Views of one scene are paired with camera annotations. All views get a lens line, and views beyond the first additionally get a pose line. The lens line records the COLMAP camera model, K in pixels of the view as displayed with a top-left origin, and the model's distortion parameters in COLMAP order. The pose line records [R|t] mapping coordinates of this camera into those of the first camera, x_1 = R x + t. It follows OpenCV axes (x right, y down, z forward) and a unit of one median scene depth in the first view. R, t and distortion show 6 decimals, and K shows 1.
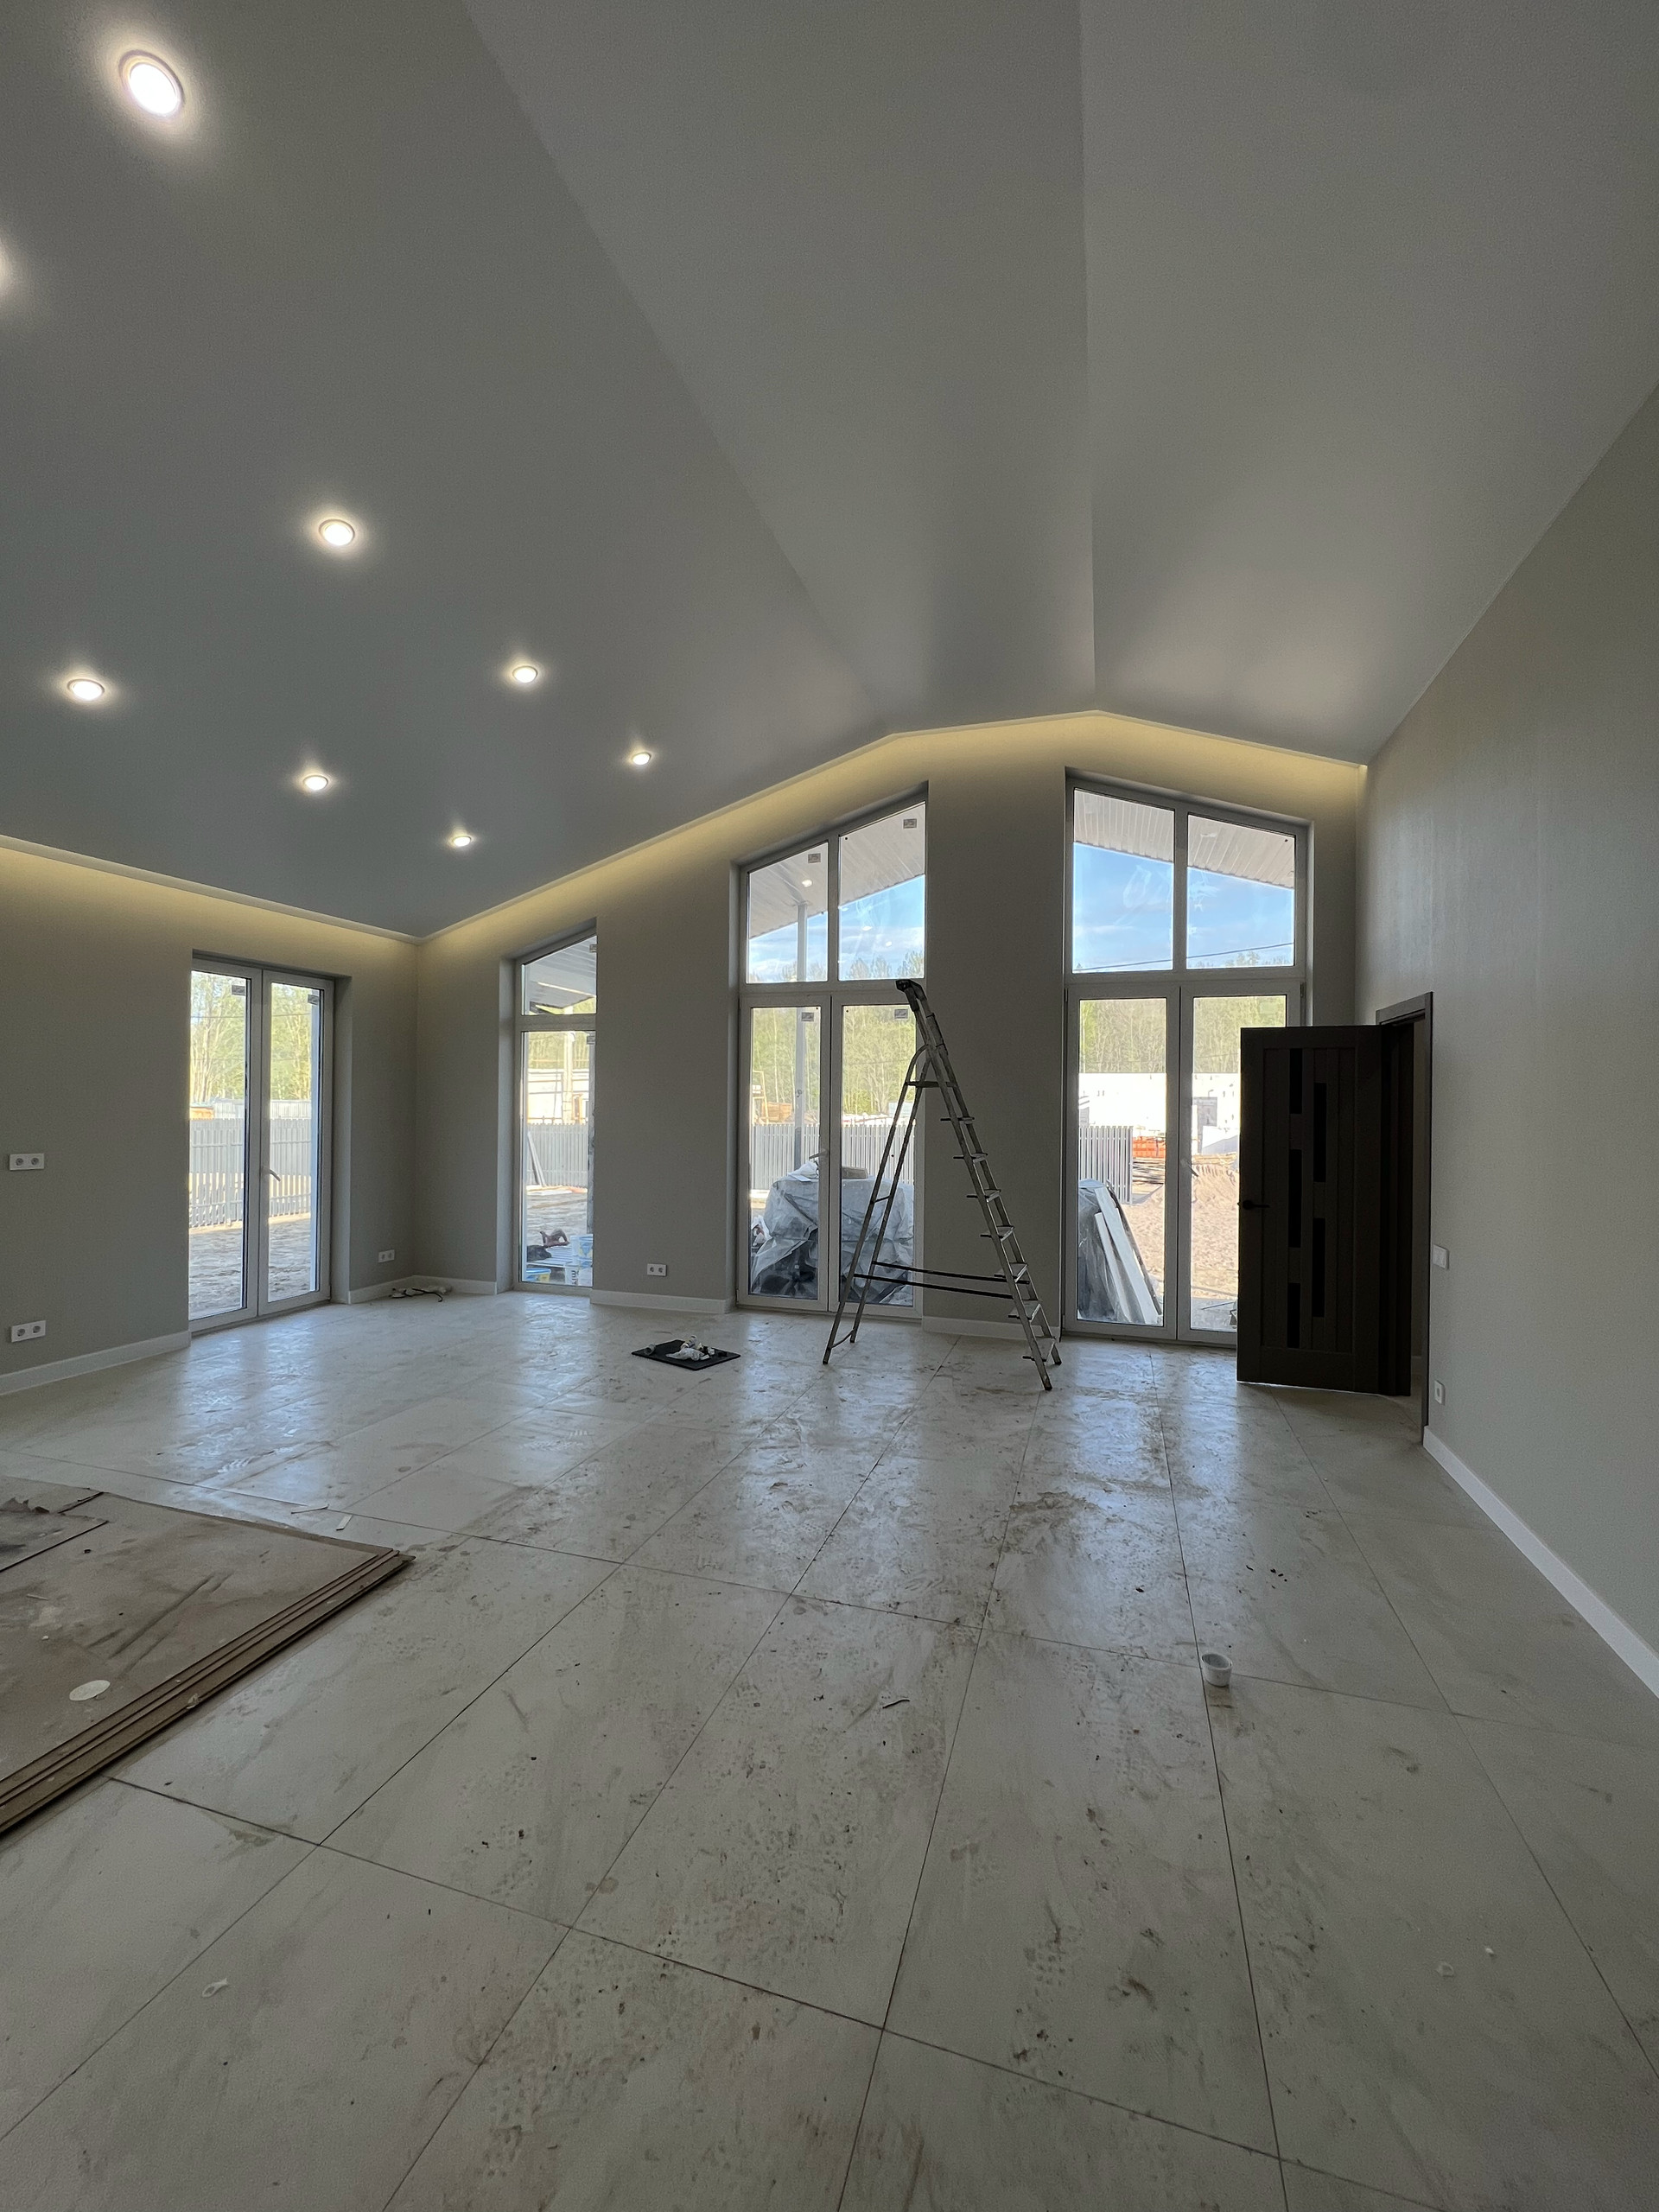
lens RADIAL K [[896.1, 0, 836.8], [0, 896.1, 1104.8], [0, 0, 1]] dist [-0.003082, 0.001192]
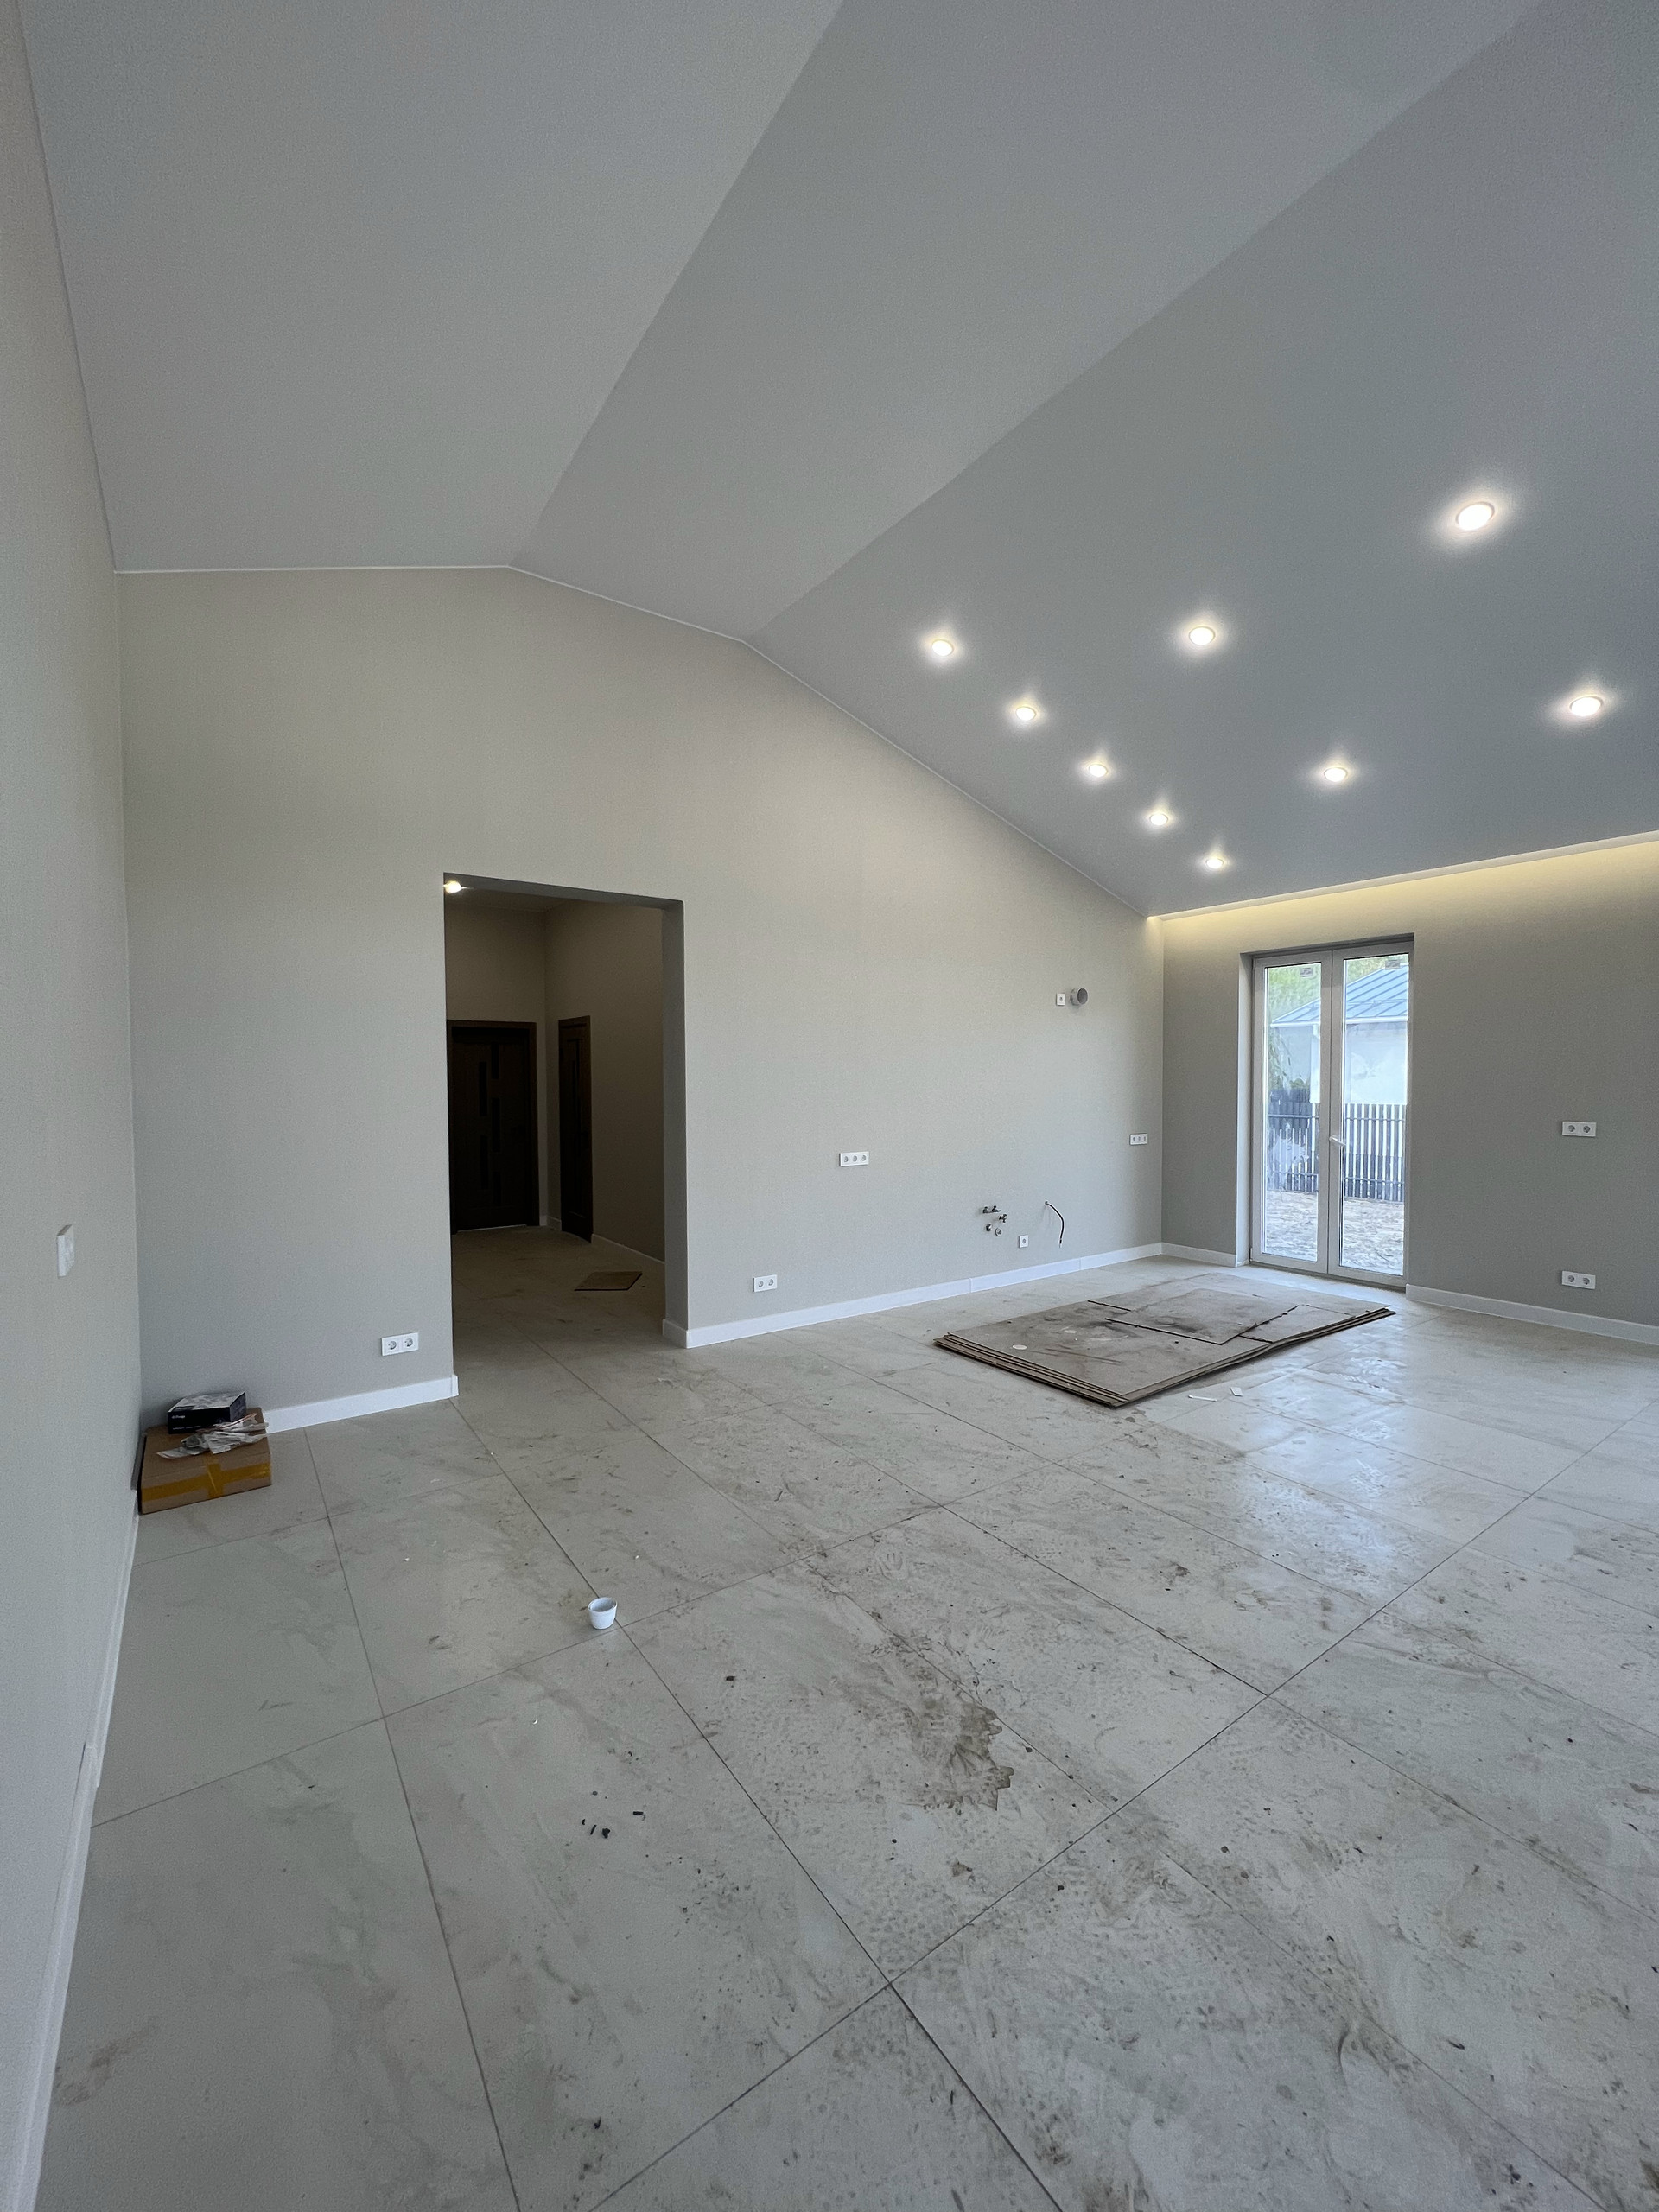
lens RADIAL K [[892.1, 0, 834.4], [0, 892.1, 1103.9], [0, 0, 1]] dist [-0.001542, 0.000560]
pose [[-0.614359, 0.019087, -0.788796, 0.524837], [-0.000947, 0.999689, 0.024928, 0.004784], [0.789026, 0.016061, -0.614149, 0.906127]]
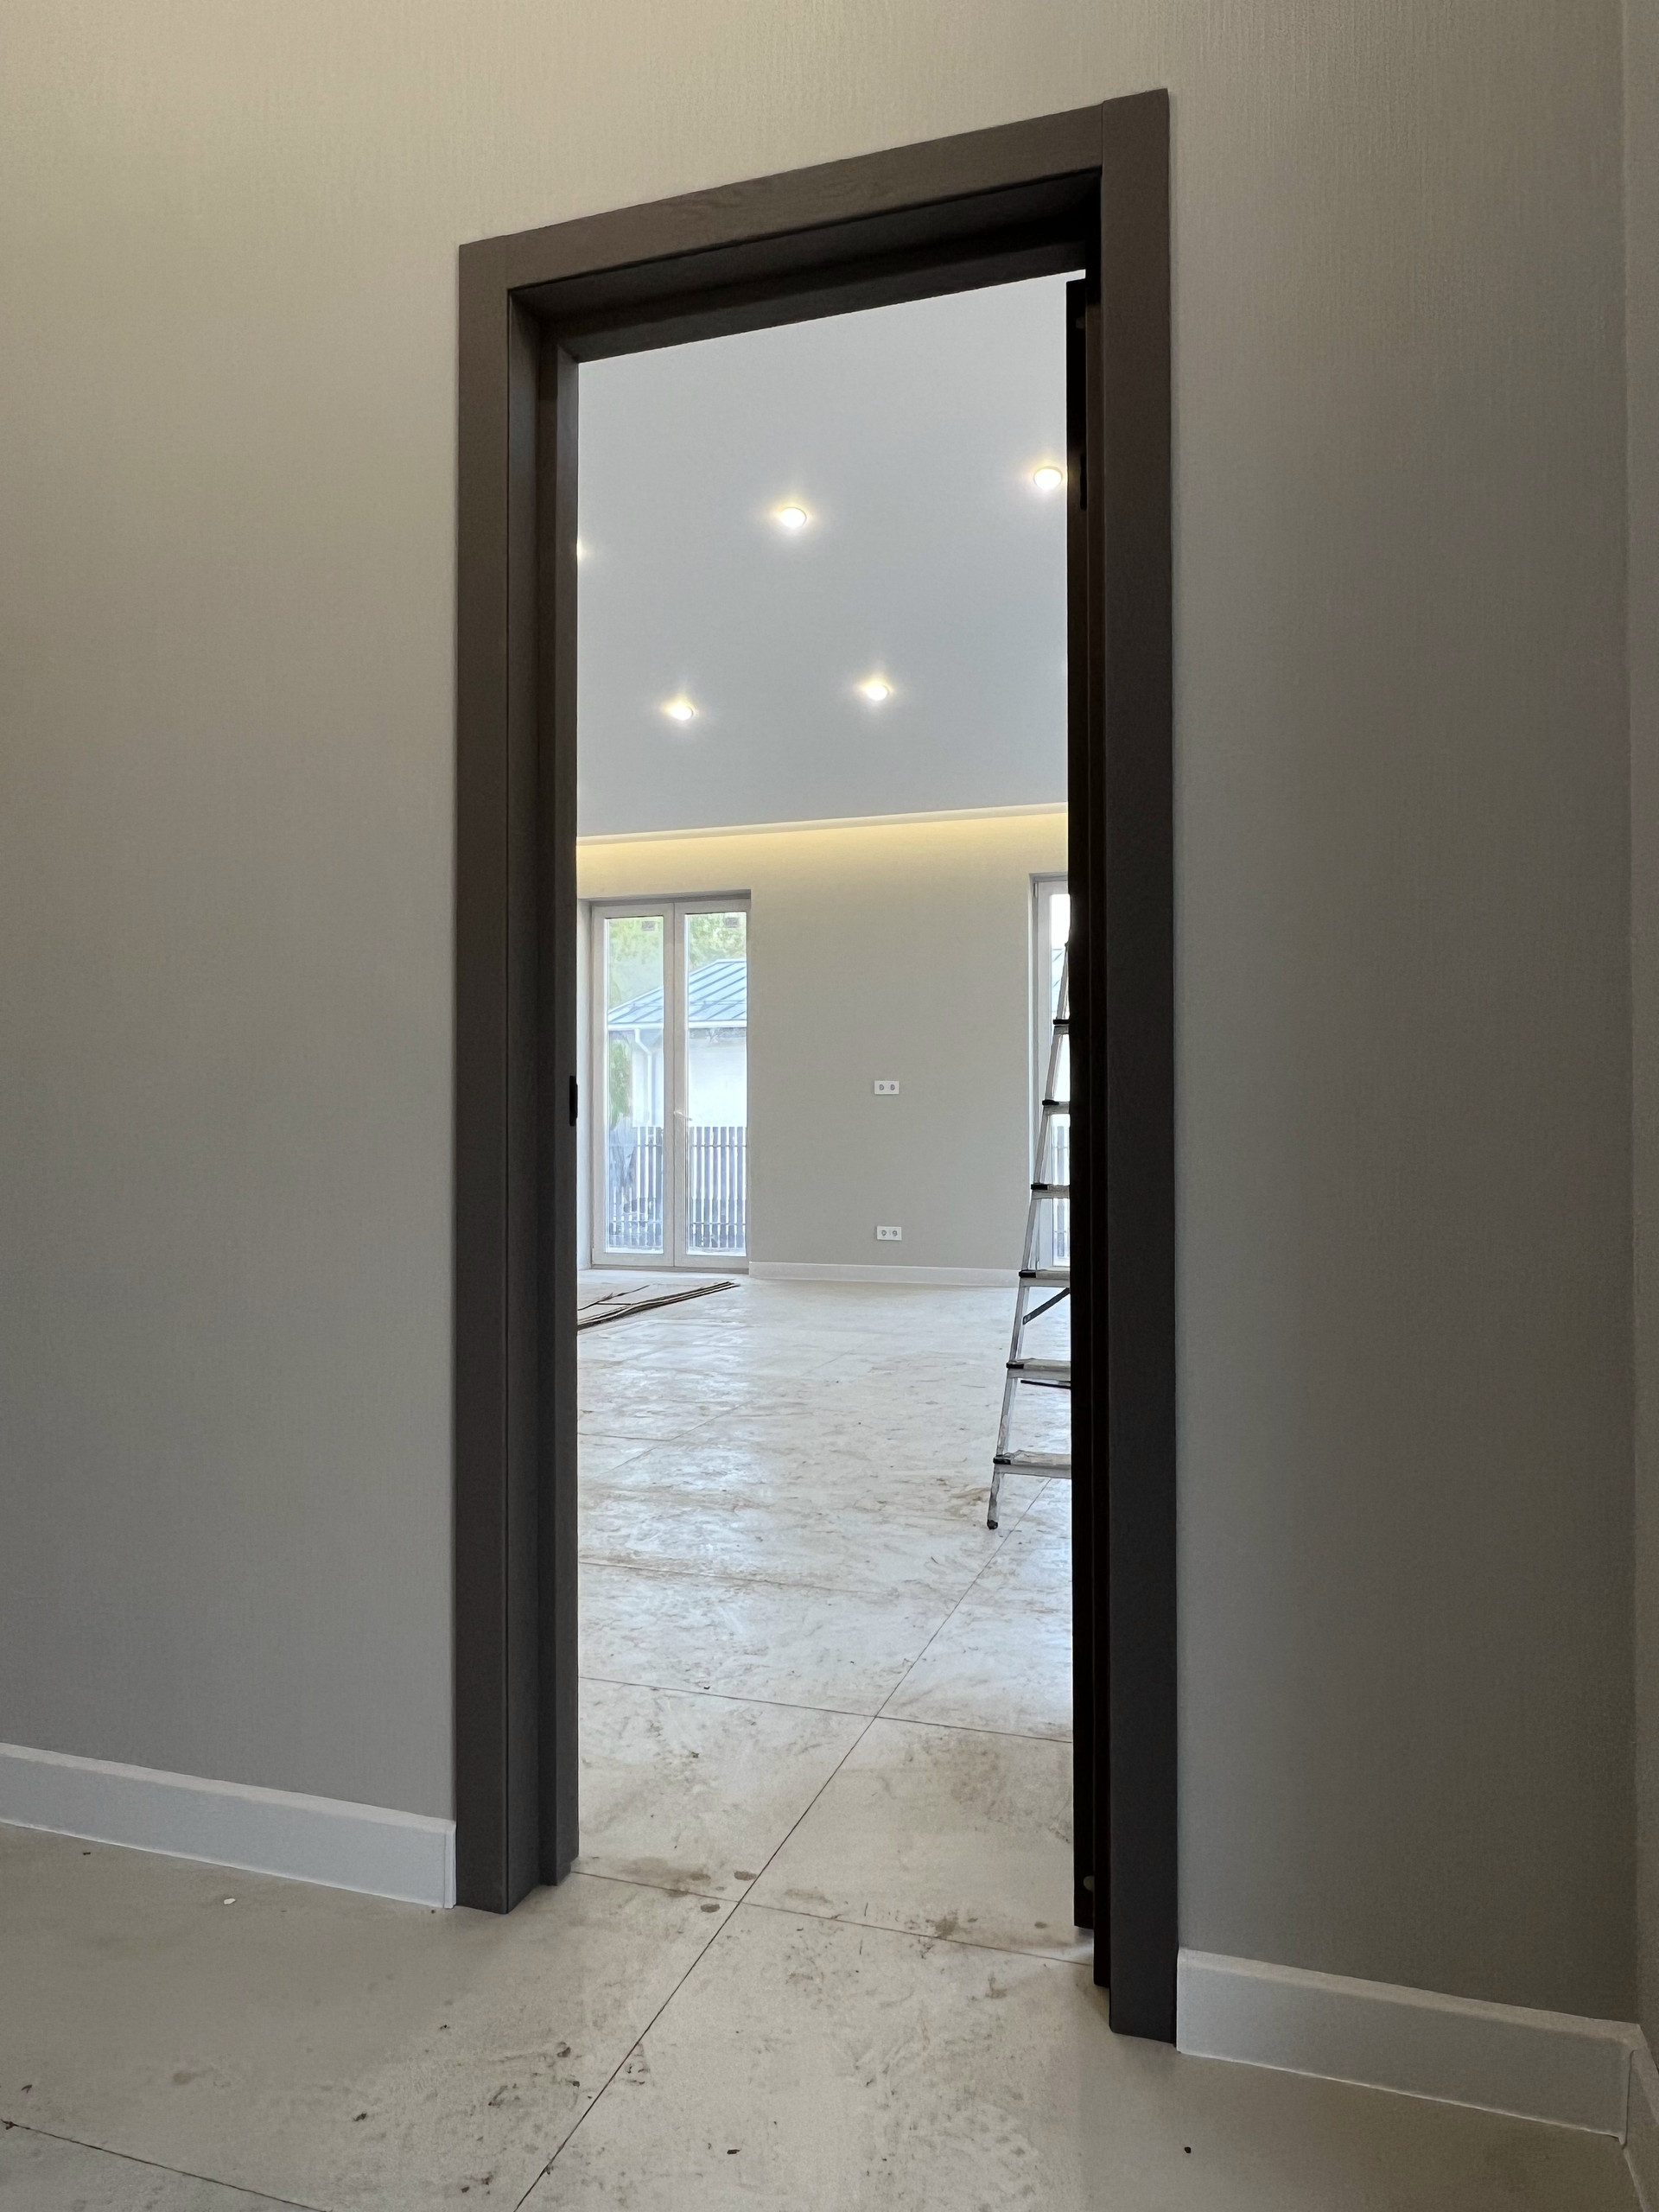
lens RADIAL K [[1460.1, 0, 833.9], [0, 1460.1, 1099.9], [0, 0, 1]] dist [0.003759, 0.003482]
pose [[-0.025294, -0.027439, -0.999303, 0.958069], [0.002366, 0.999619, -0.027508, 0.126133], [0.999677, -0.003060, -0.025219, 0.934675]]
